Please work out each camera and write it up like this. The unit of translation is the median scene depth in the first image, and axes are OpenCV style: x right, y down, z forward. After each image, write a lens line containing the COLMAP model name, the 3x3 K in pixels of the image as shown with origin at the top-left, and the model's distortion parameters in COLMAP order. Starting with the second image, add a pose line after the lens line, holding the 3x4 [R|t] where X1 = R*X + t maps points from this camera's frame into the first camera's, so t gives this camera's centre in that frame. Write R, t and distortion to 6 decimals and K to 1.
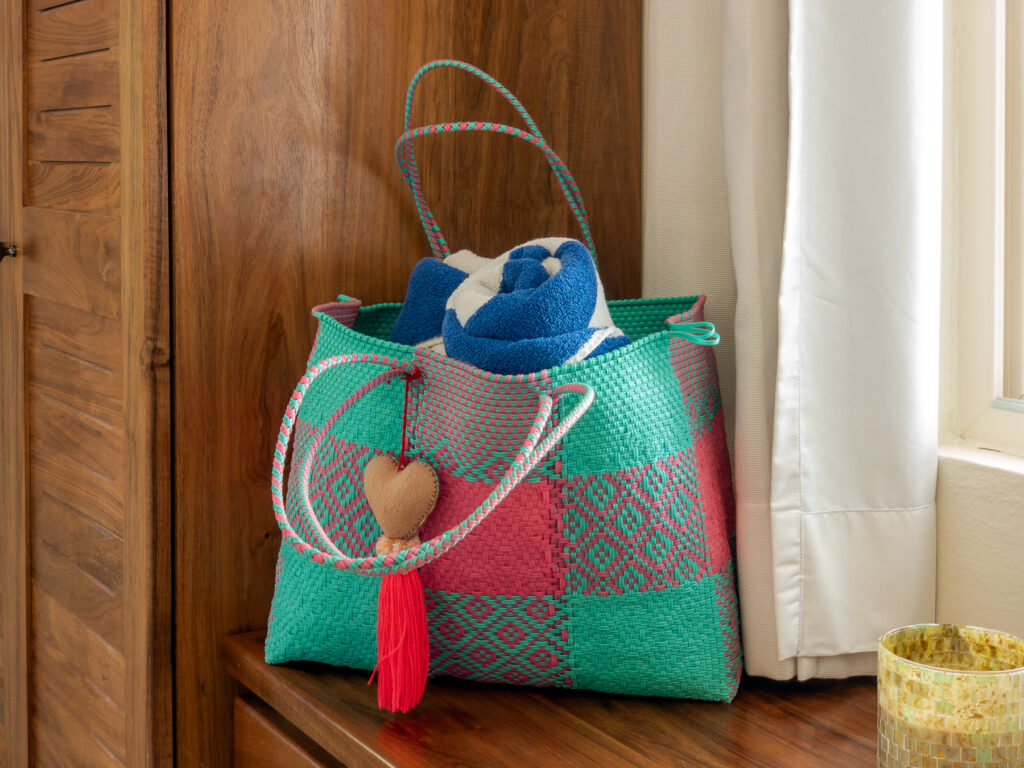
lens RADIAL K [[1554.2, 0, 512.0], [0, 1554.2, 384.0], [0, 0, 1]] dist [-0.013068, -0.001233]
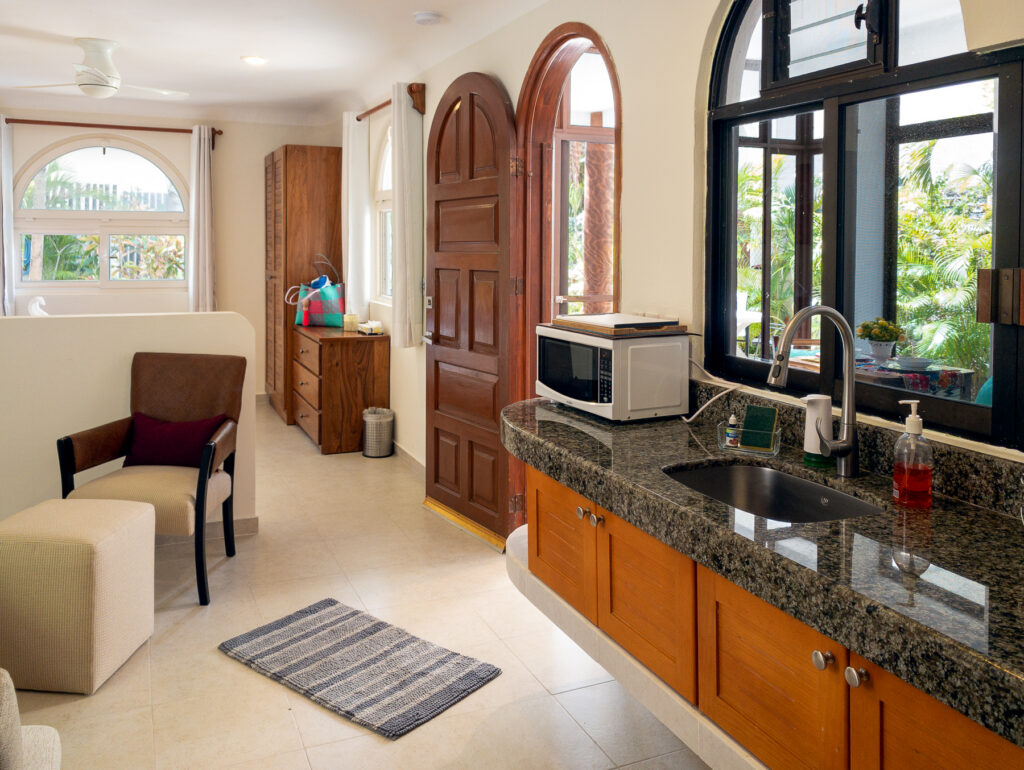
lens RADIAL K [[785.9, 0, 507.8], [0, 785.9, 353.2], [0, 0, 1]] dist [0.006061, 0.001635]
pose [[0.996365, 0.021796, -0.082347, 1.320060], [-0.023177, 0.999606, -0.015854, 0.372338], [0.081969, 0.017705, 0.996478, -3.133393]]
